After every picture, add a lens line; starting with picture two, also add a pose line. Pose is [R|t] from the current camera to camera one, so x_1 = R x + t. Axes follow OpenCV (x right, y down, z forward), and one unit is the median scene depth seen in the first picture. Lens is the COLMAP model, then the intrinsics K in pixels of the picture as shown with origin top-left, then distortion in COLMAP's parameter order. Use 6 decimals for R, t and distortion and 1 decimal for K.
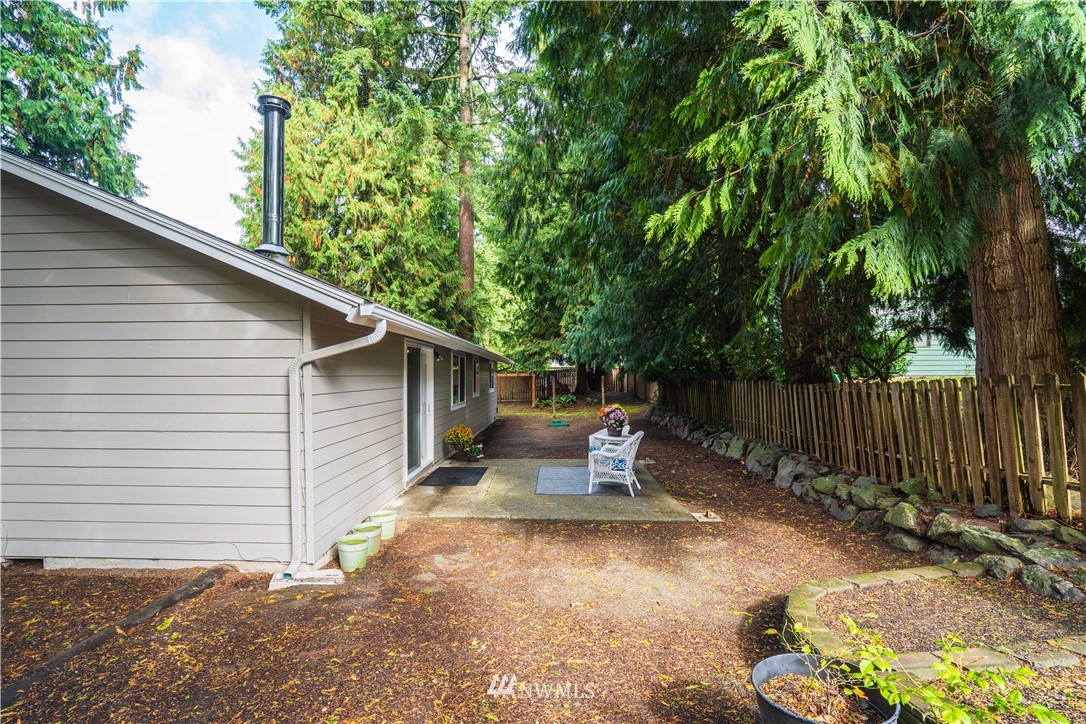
lens RADIAL K [[509.8, 0, 543.0], [0, 509.8, 362.0], [0, 0, 1]] dist [-0.003967, 0.001336]
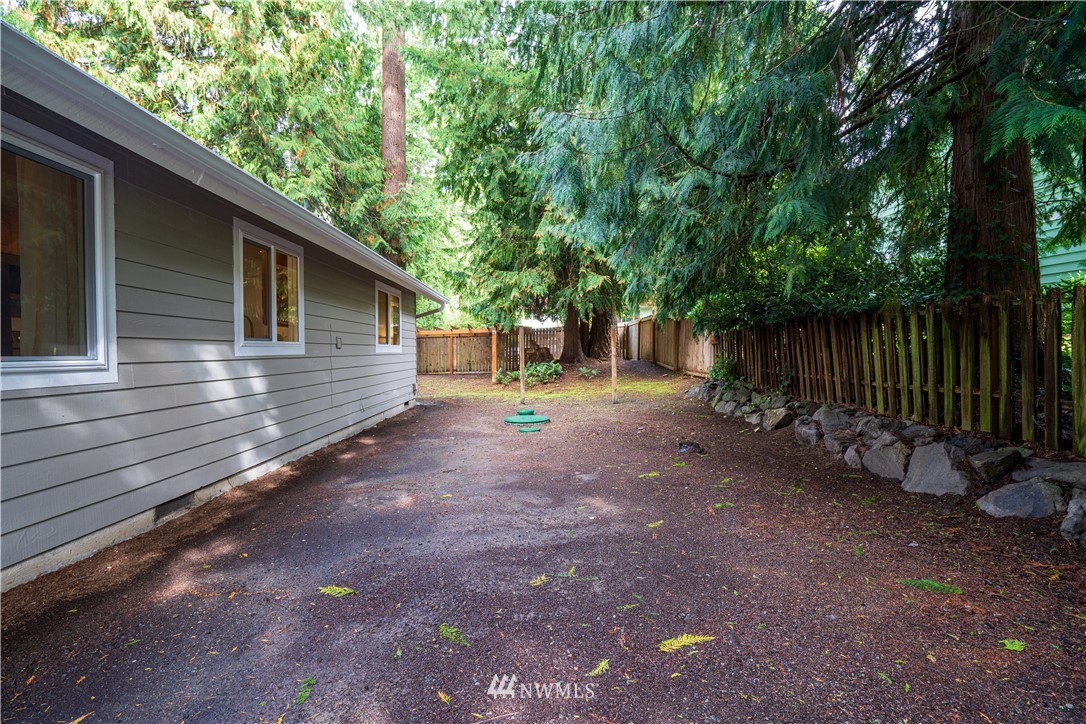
lens RADIAL K [[509.8, 0, 543.0], [0, 509.8, 362.0], [0, 0, 1]] dist [-0.003967, 0.001336]
pose [[0.999487, 0.004834, 0.031671, 0.022000], [-0.006415, 0.998727, 0.050036, 0.032821], [-0.031388, -0.050213, 0.998245, 0.387977]]
